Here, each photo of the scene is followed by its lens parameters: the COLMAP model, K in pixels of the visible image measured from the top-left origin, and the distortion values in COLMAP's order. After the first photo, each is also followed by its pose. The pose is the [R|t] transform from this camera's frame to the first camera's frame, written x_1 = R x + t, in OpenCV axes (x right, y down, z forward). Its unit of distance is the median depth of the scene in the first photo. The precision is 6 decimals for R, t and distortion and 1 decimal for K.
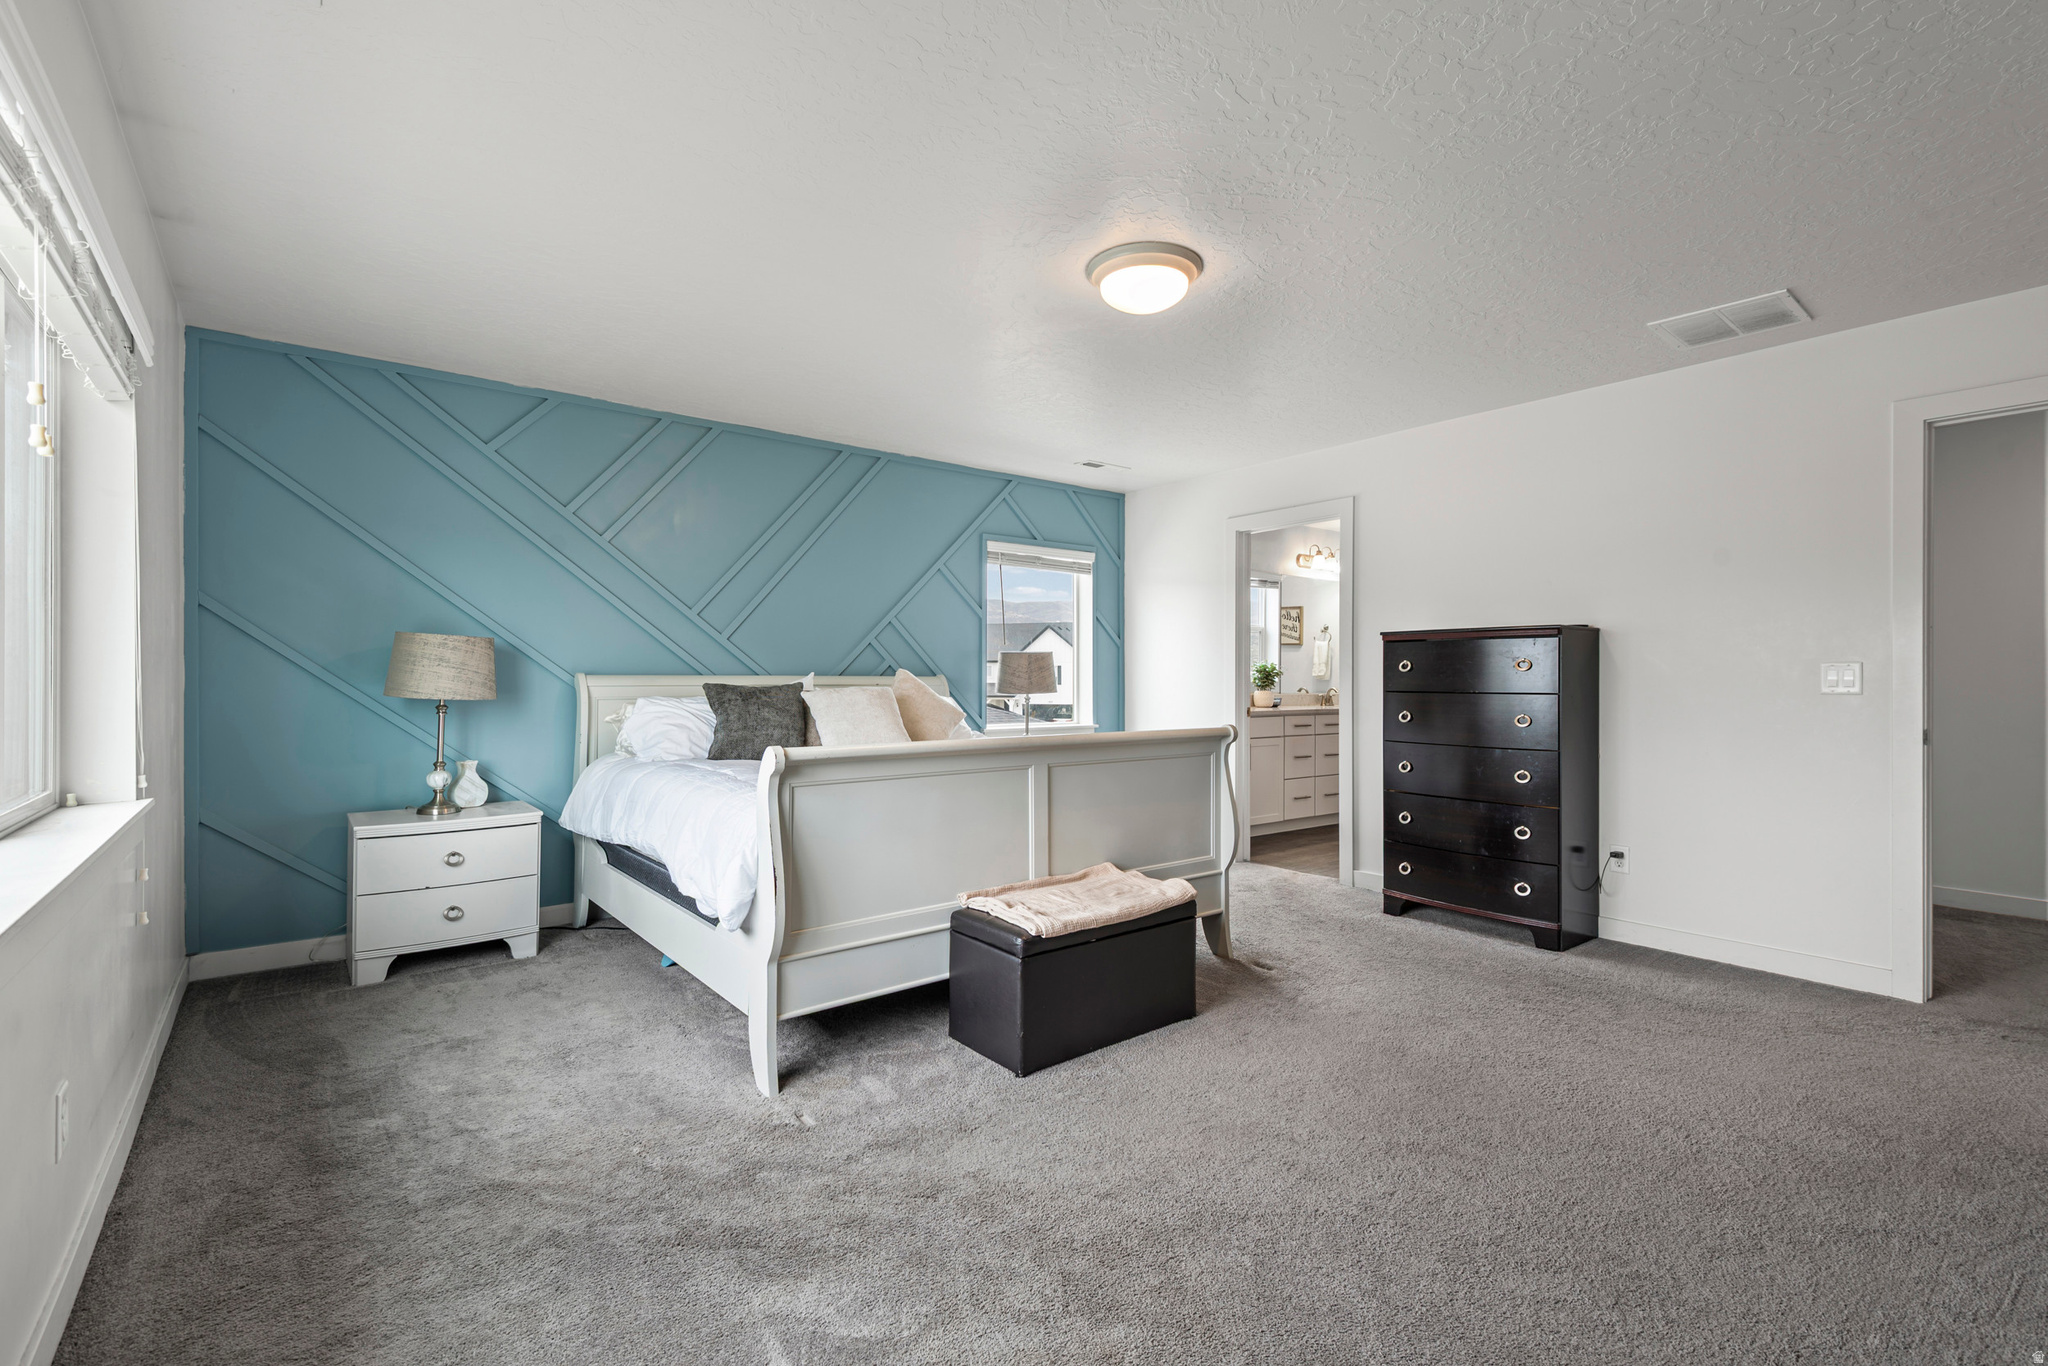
lens RADIAL K [[868.6, 0, 1024.0], [0, 868.6, 683.0], [0, 0, 1]] dist [0.000763, -0.016397]
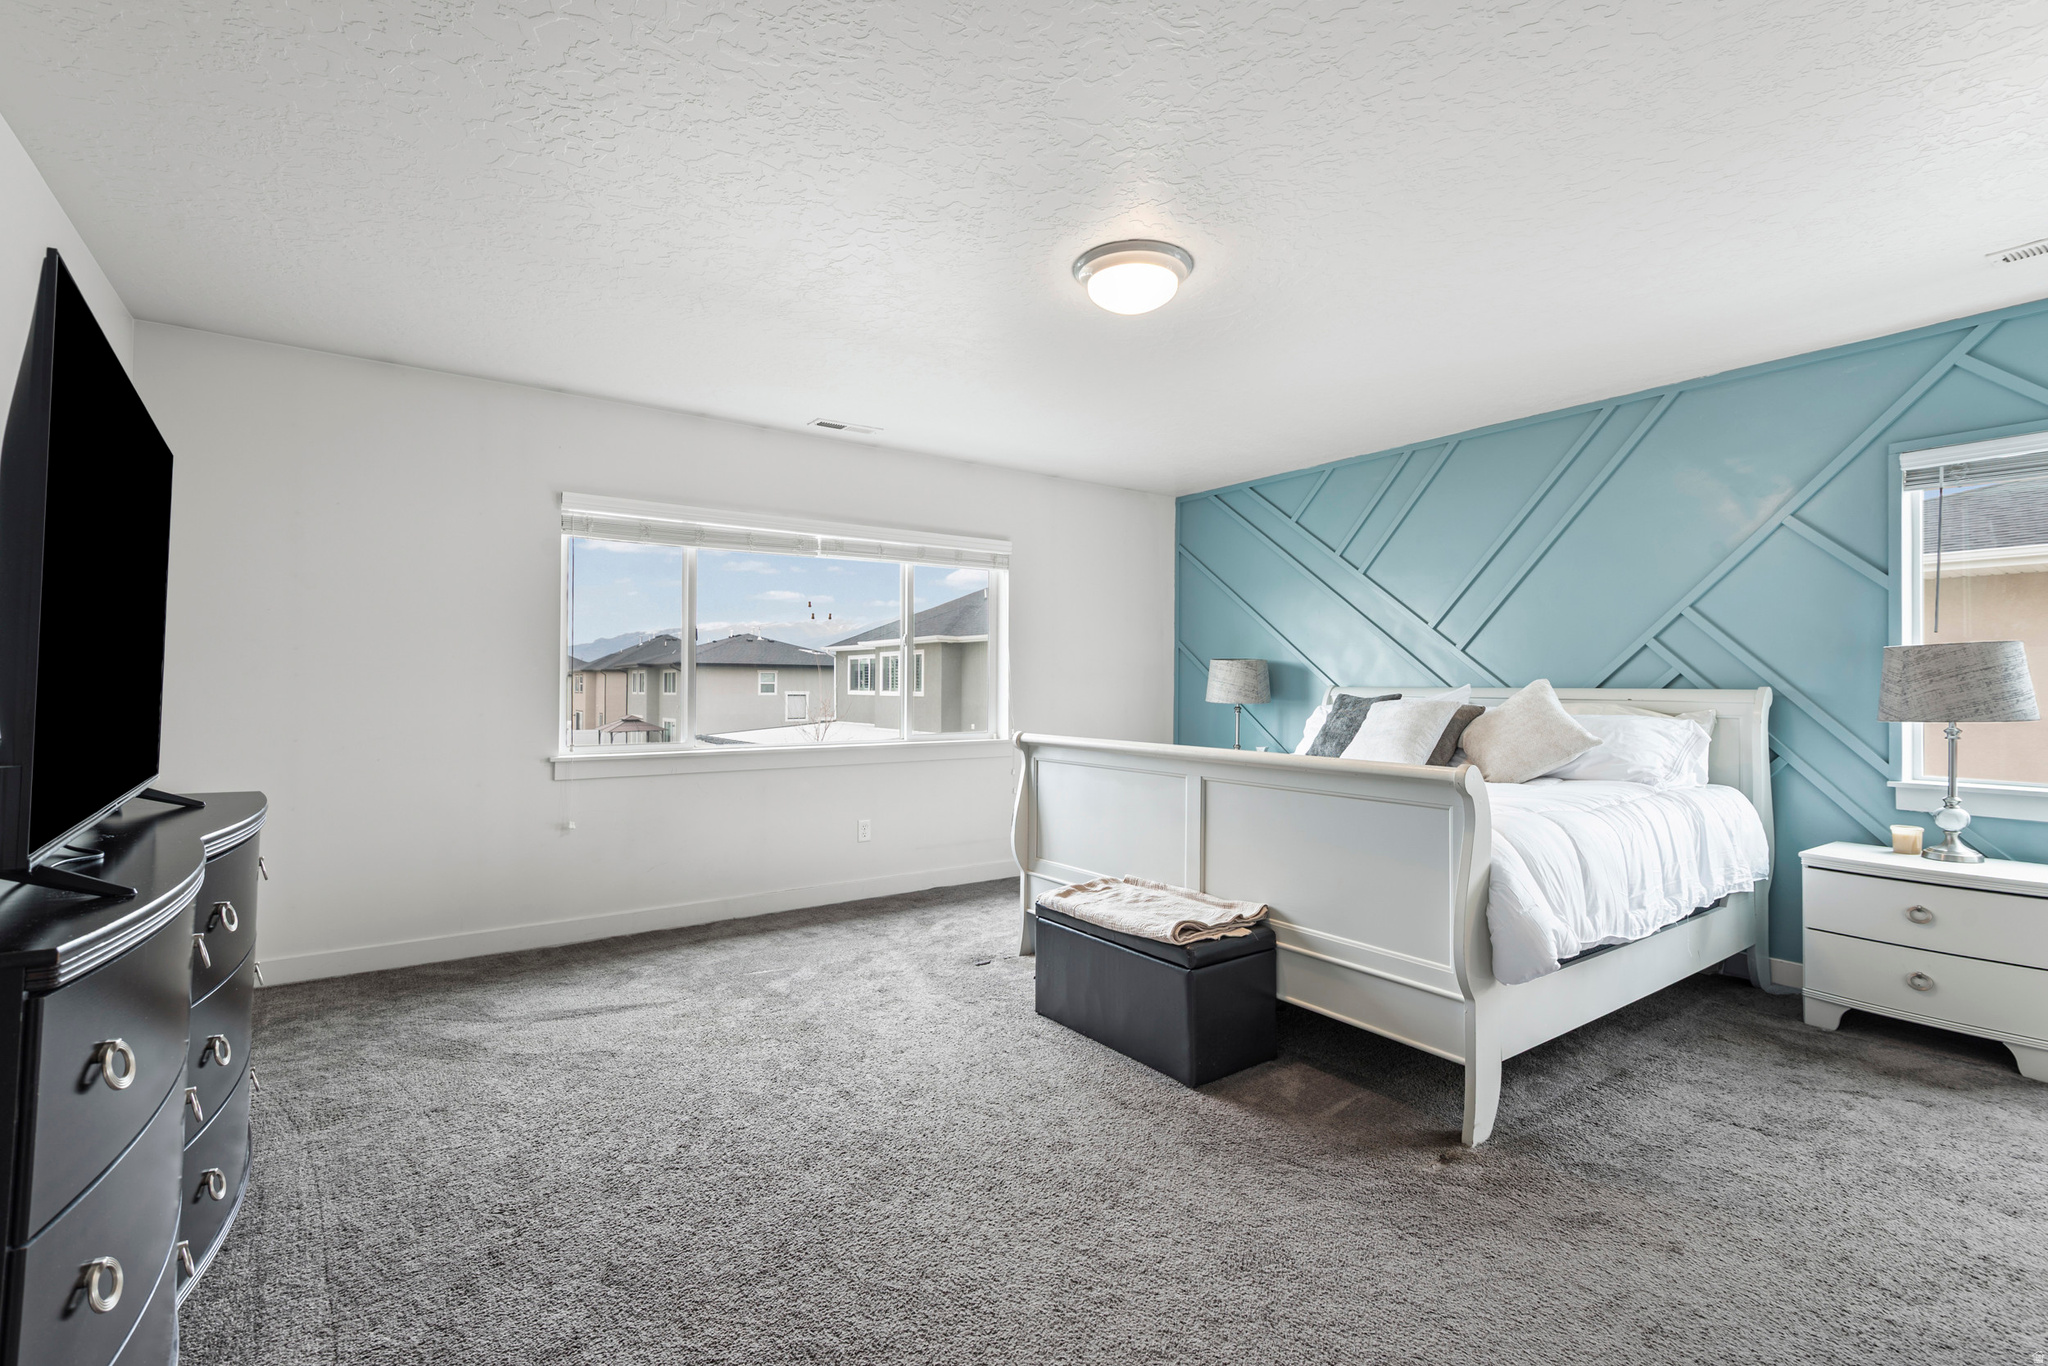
lens RADIAL K [[926.7, 0, 1038.2], [0, 926.7, 665.1], [0, 0, 1]] dist [0.003525, 0.000648]
pose [[-0.024687, -0.027912, -0.999305, 0.643838], [-0.008200, 0.999582, -0.027717, -0.002840], [0.999662, 0.007510, -0.024906, 0.496679]]
